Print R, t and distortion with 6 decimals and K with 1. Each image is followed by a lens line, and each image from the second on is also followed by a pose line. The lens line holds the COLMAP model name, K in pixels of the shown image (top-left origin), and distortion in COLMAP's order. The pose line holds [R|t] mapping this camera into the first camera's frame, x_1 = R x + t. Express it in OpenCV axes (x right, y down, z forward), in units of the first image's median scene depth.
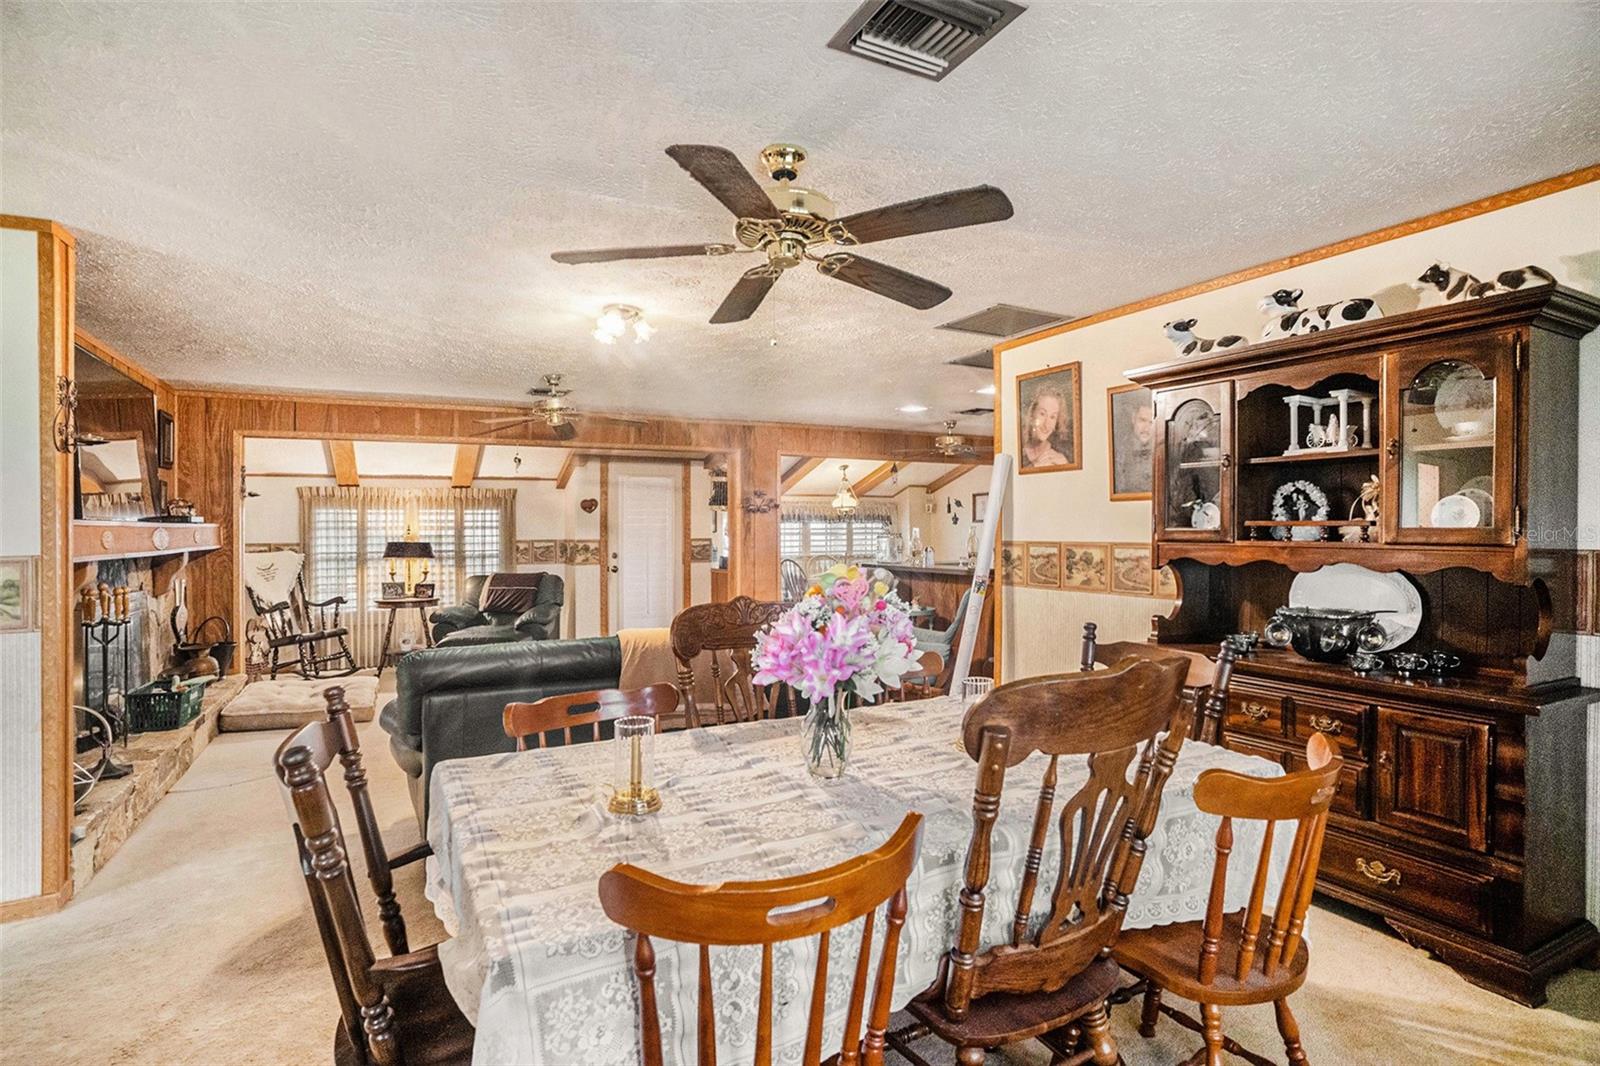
lens RADIAL K [[811.5, 0, 808.8], [0, 811.5, 530.5], [0, 0, 1]] dist [-0.069389, 0.028250]
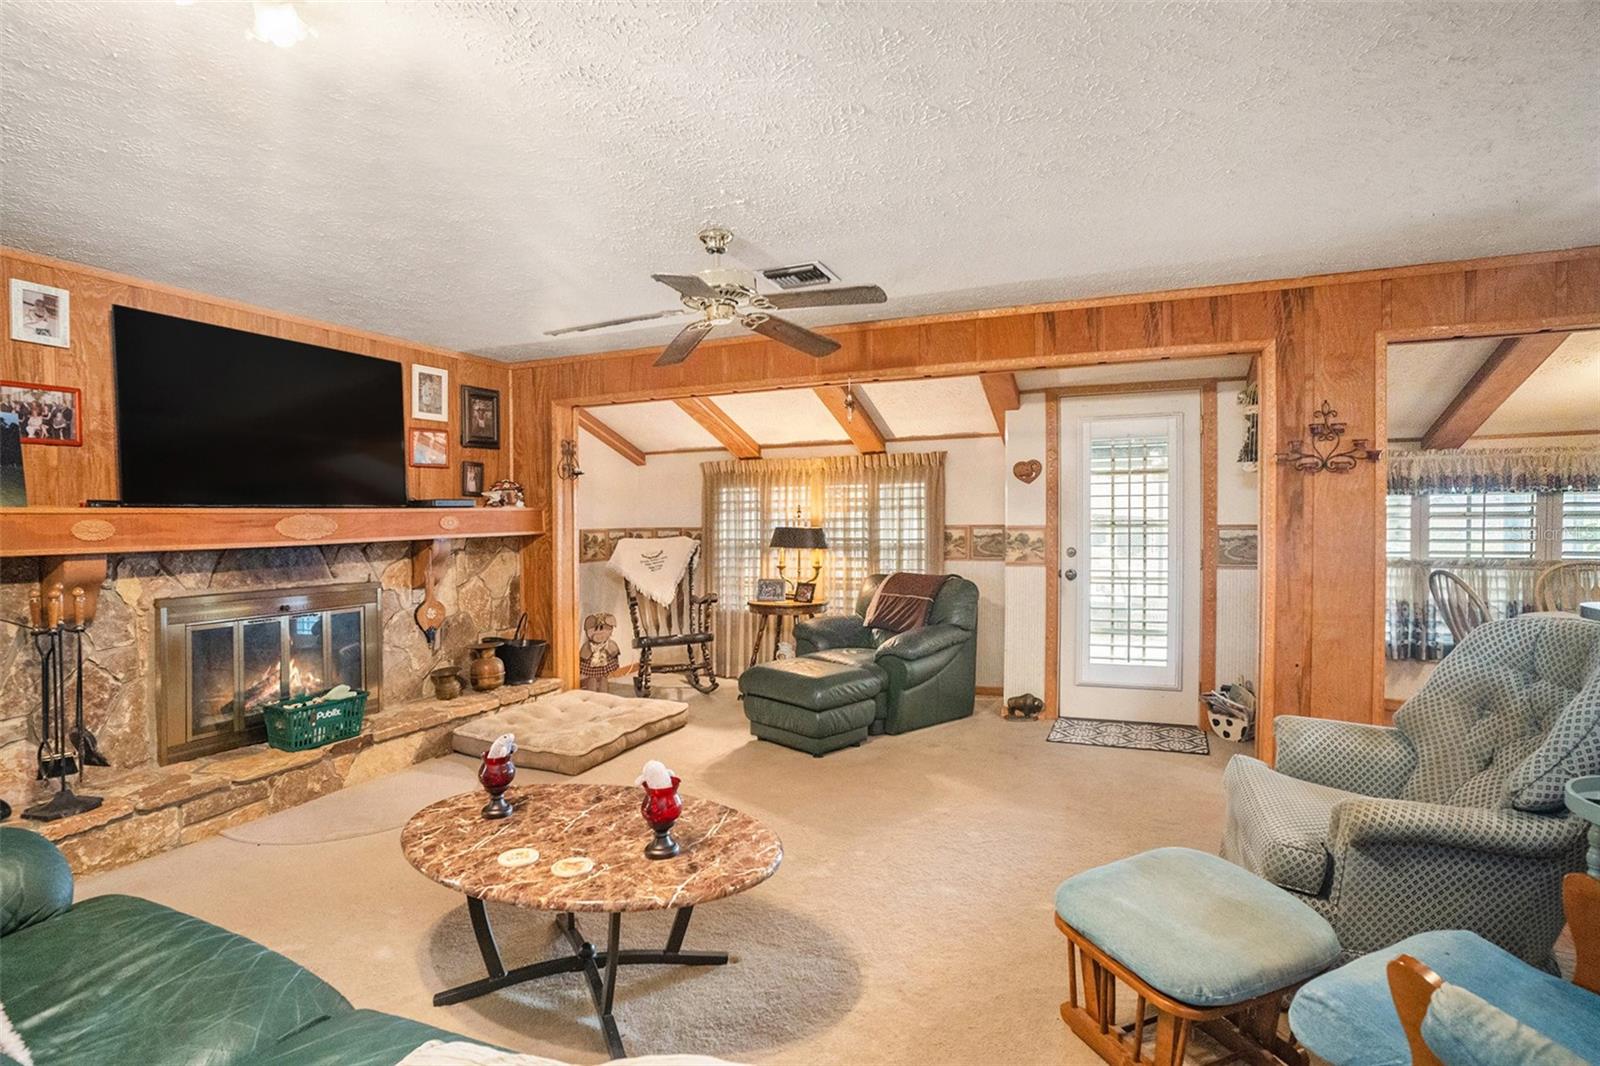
lens RADIAL K [[811.5, 0, 797.8], [0, 811.5, 523.0], [0, 0, 1]] dist [-0.069389, 0.028250]
pose [[0.625965, 0.007672, -0.779813, 0.196380], [0.006990, 0.999856, 0.015449, -0.003292], [0.779820, -0.015121, 0.625821, 0.884207]]
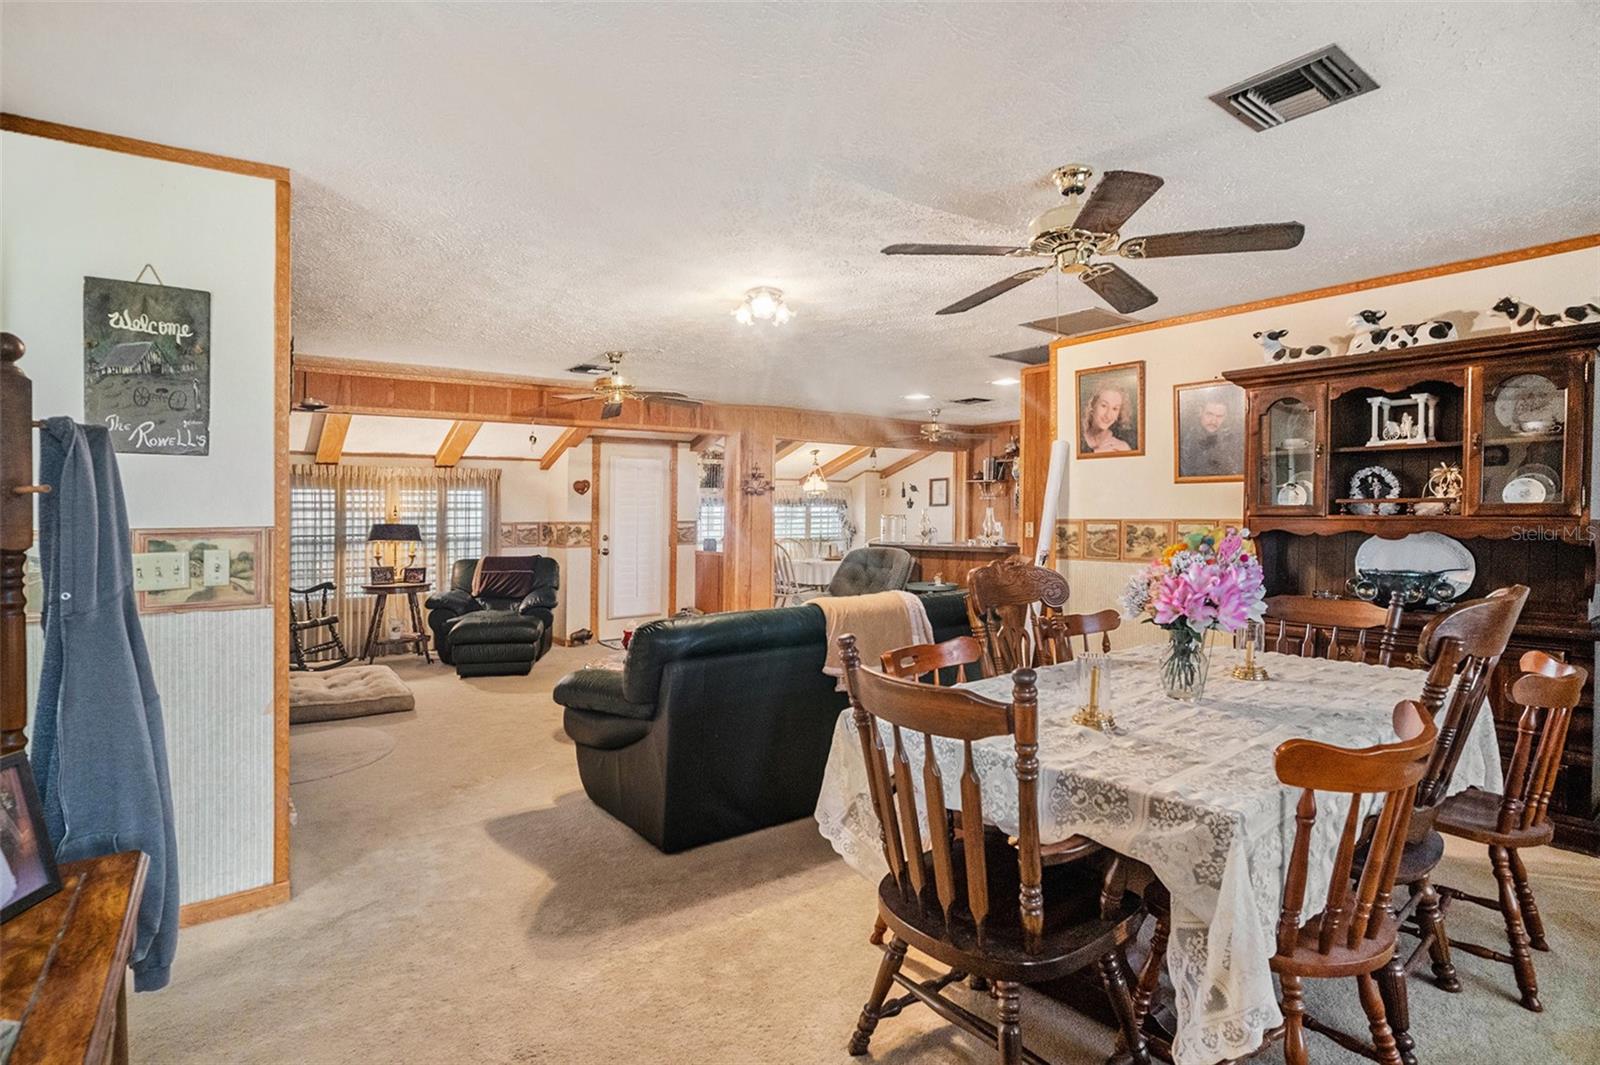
lens RADIAL K [[811.5, 0, 815.6], [0, 811.5, 538.2], [0, 0, 1]] dist [-0.069389, 0.028250]
pose [[0.983251, -0.003248, 0.182227, -0.320410], [-0.001171, 0.999708, 0.024134, 0.013889], [-0.182252, -0.023944, 0.982960, -0.034345]]
